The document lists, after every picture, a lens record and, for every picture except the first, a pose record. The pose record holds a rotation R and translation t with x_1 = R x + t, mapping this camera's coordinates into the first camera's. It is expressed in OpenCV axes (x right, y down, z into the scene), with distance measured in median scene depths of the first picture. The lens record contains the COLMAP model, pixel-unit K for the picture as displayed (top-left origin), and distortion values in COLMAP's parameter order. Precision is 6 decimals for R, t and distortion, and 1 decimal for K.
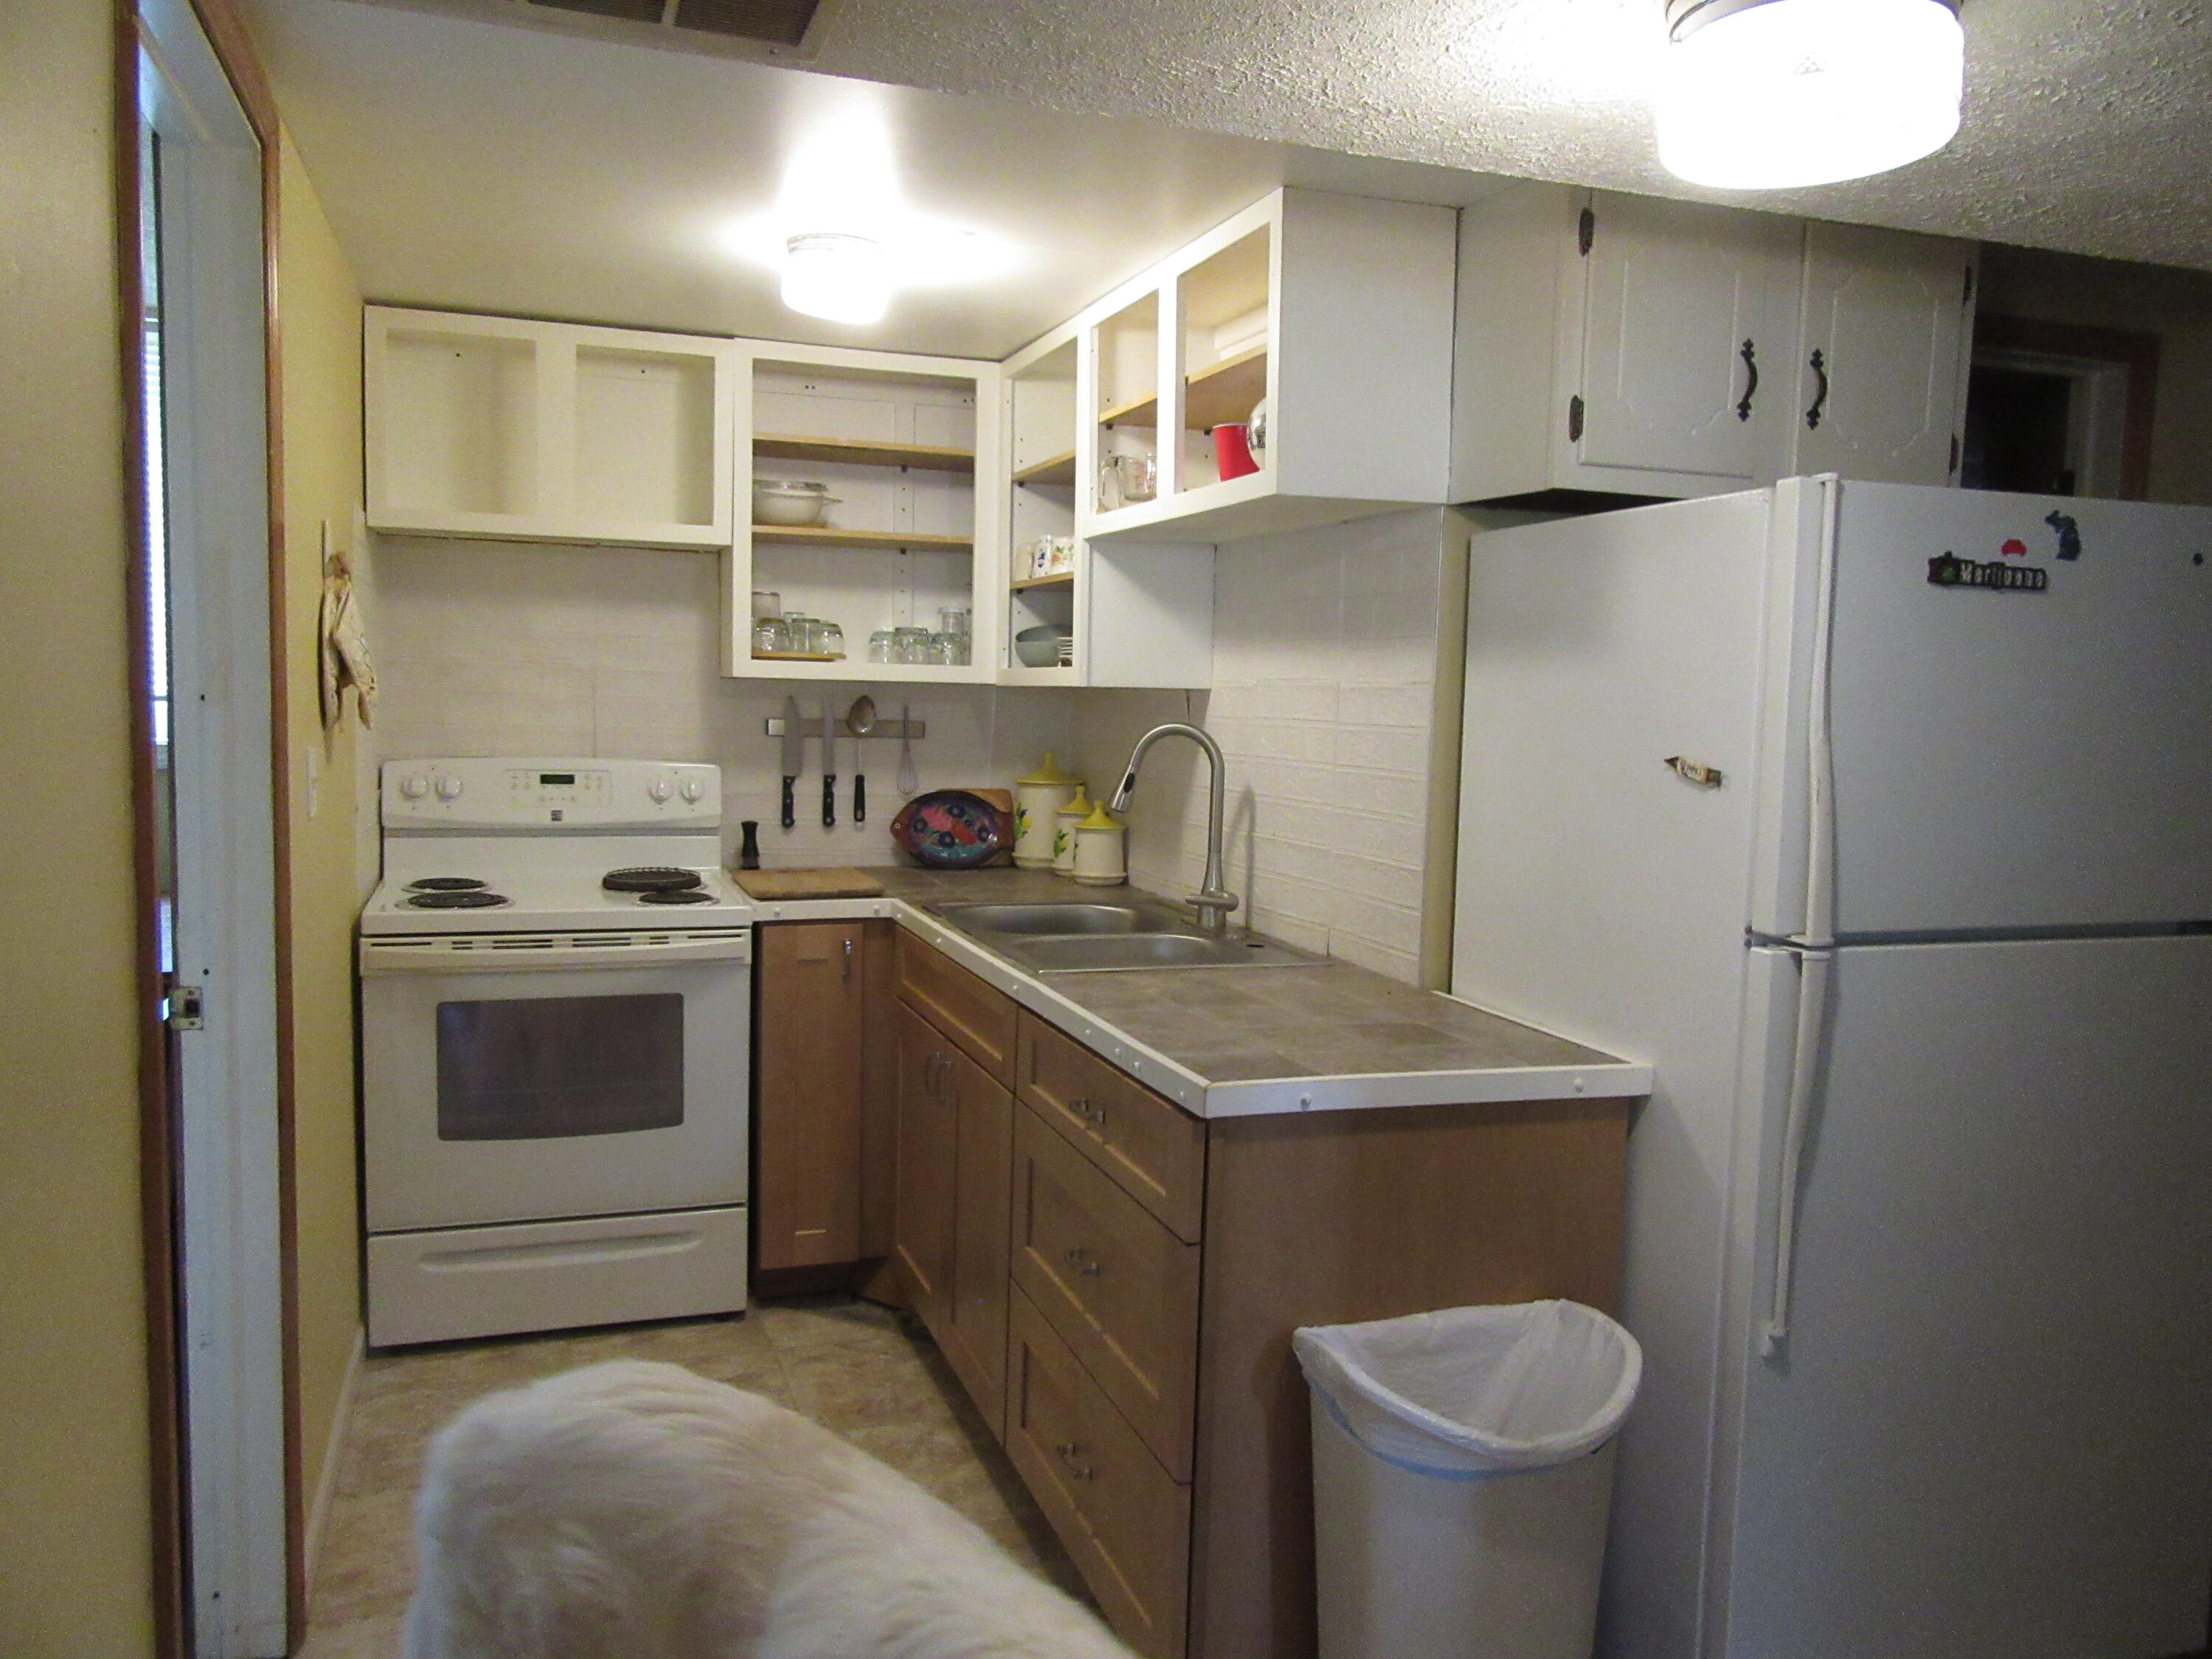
lens RADIAL K [[1620.7, 0, 1105.5], [0, 1620.7, 827.2], [0, 0, 1]] dist [-0.005825, -0.001473]
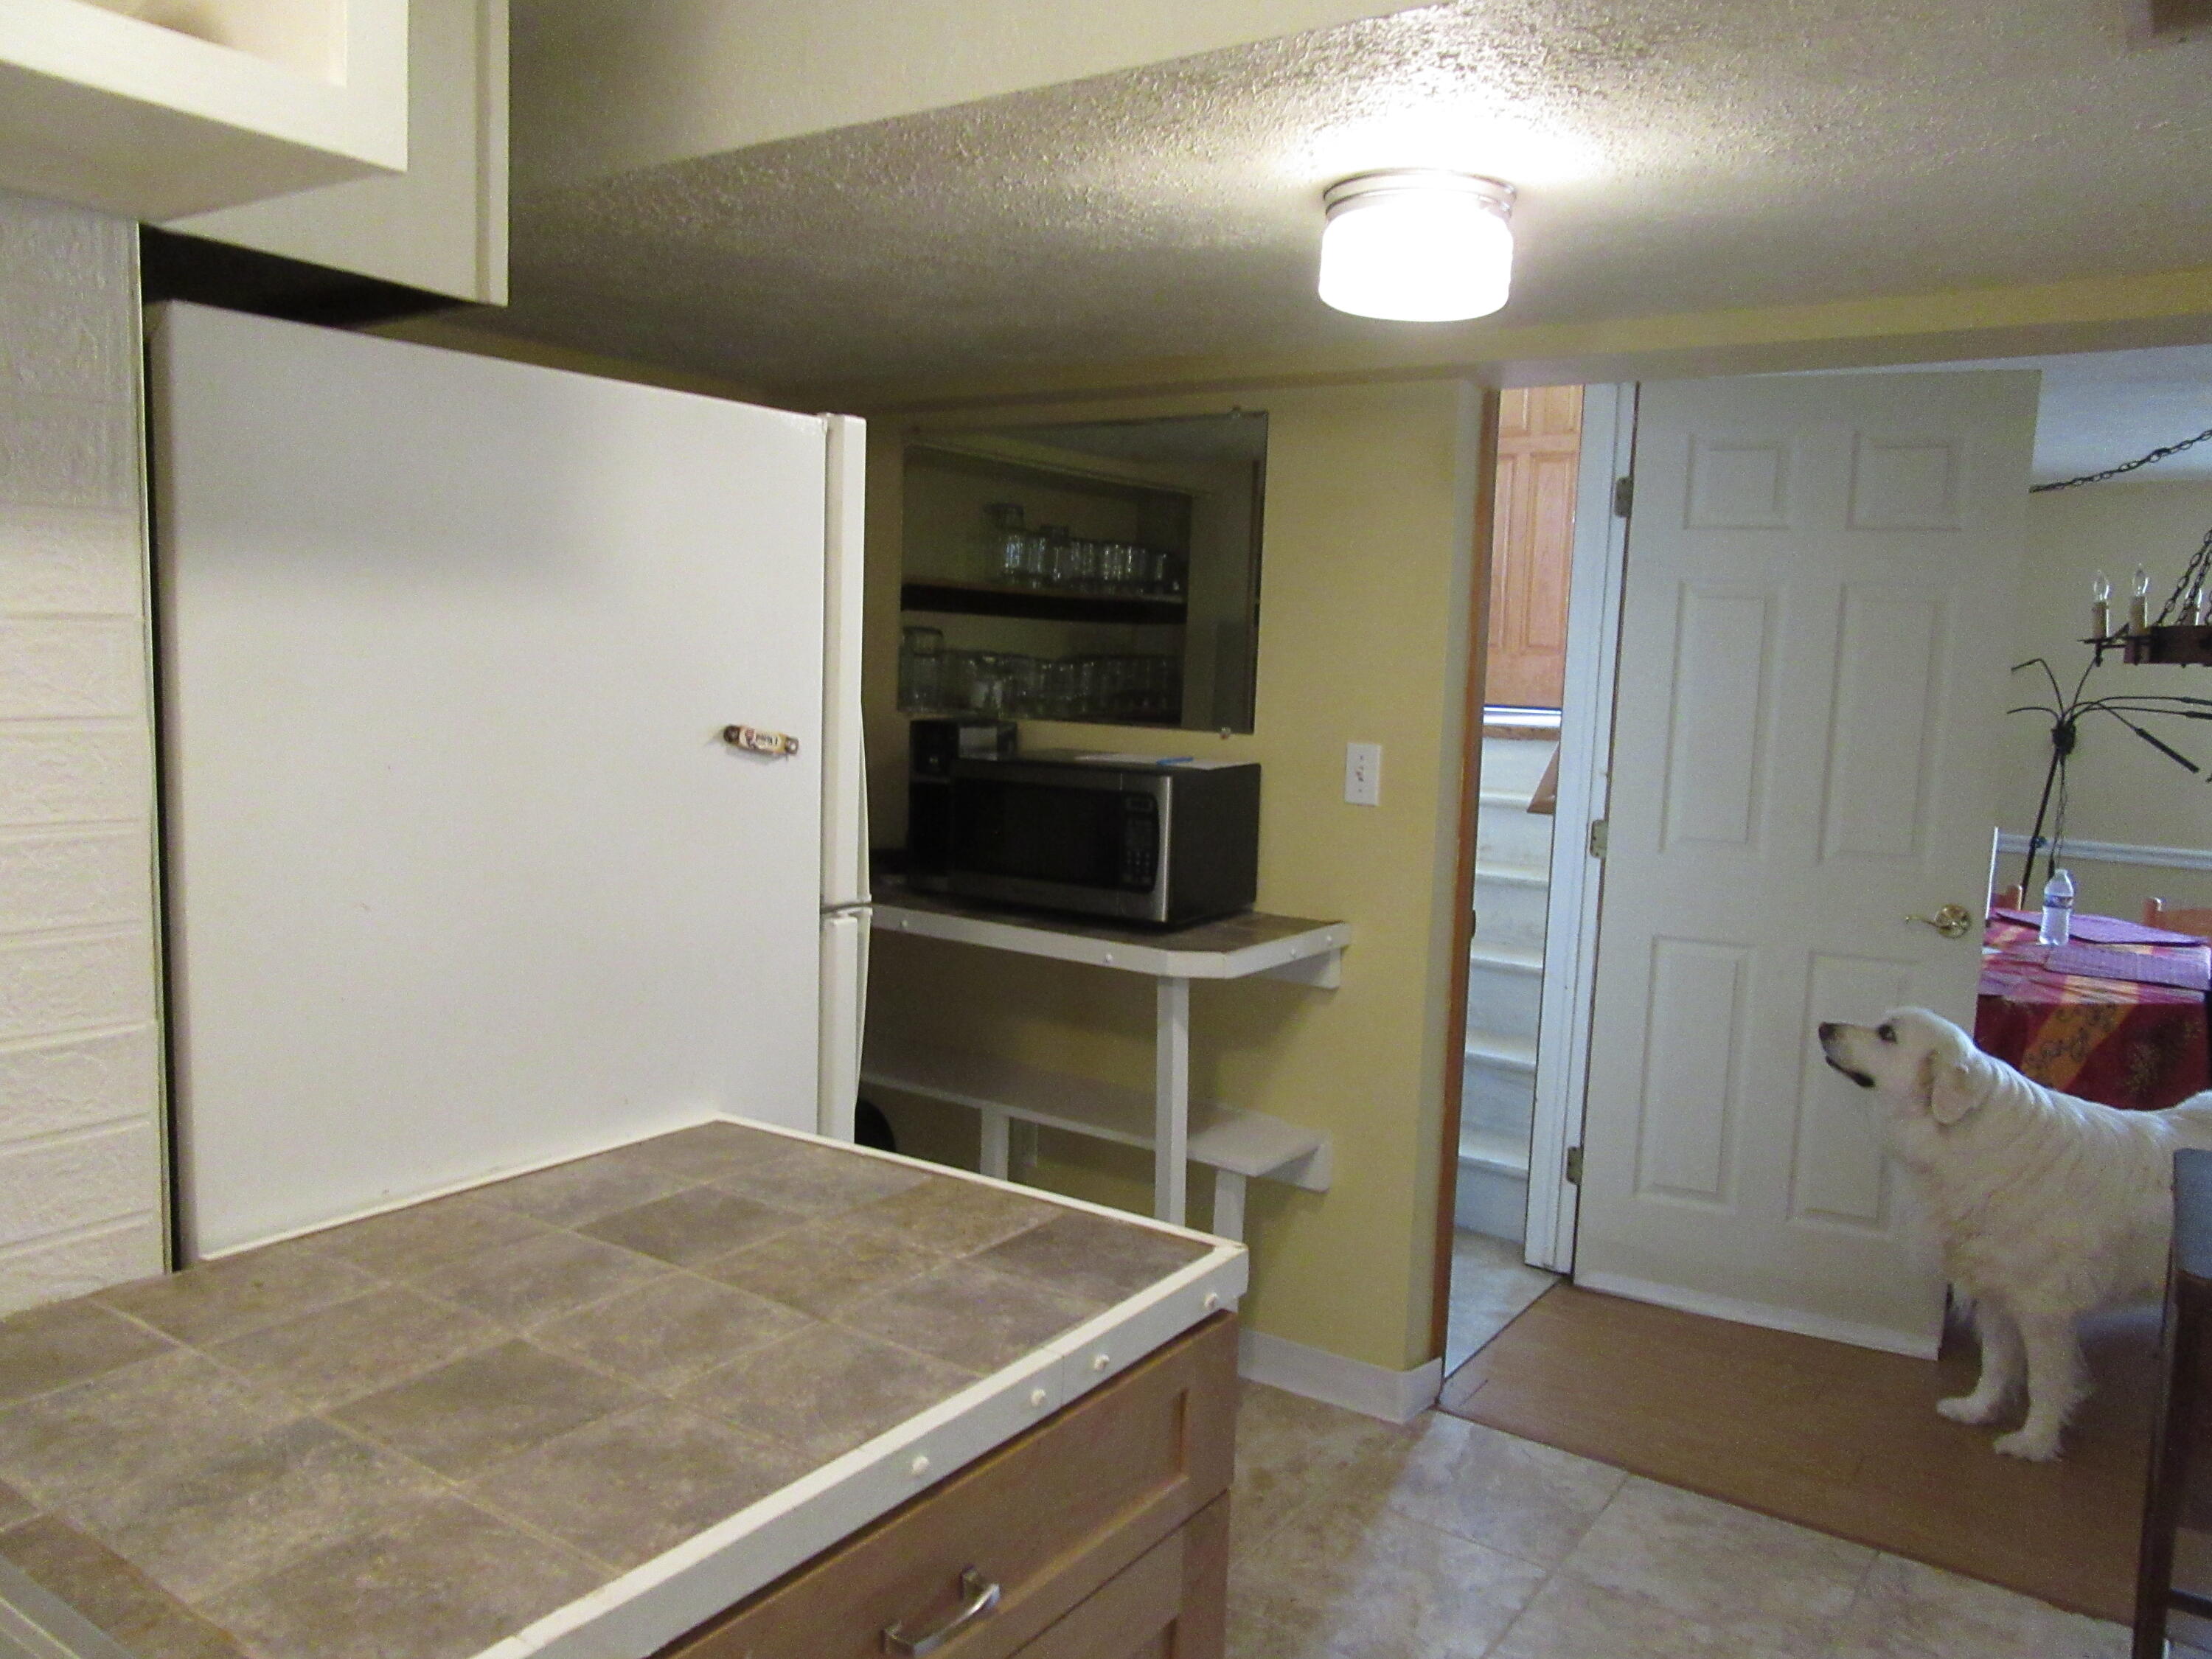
lens RADIAL K [[1620.7, 0, 1107.5], [0, 1620.7, 834.4], [0, 0, 1]] dist [-0.005825, -0.001473]
pose [[-0.584360, -0.140121, 0.799306, -0.443595], [0.016894, 0.982666, 0.184615, -0.148841], [-0.811319, 0.121385, -0.571863, 1.437420]]
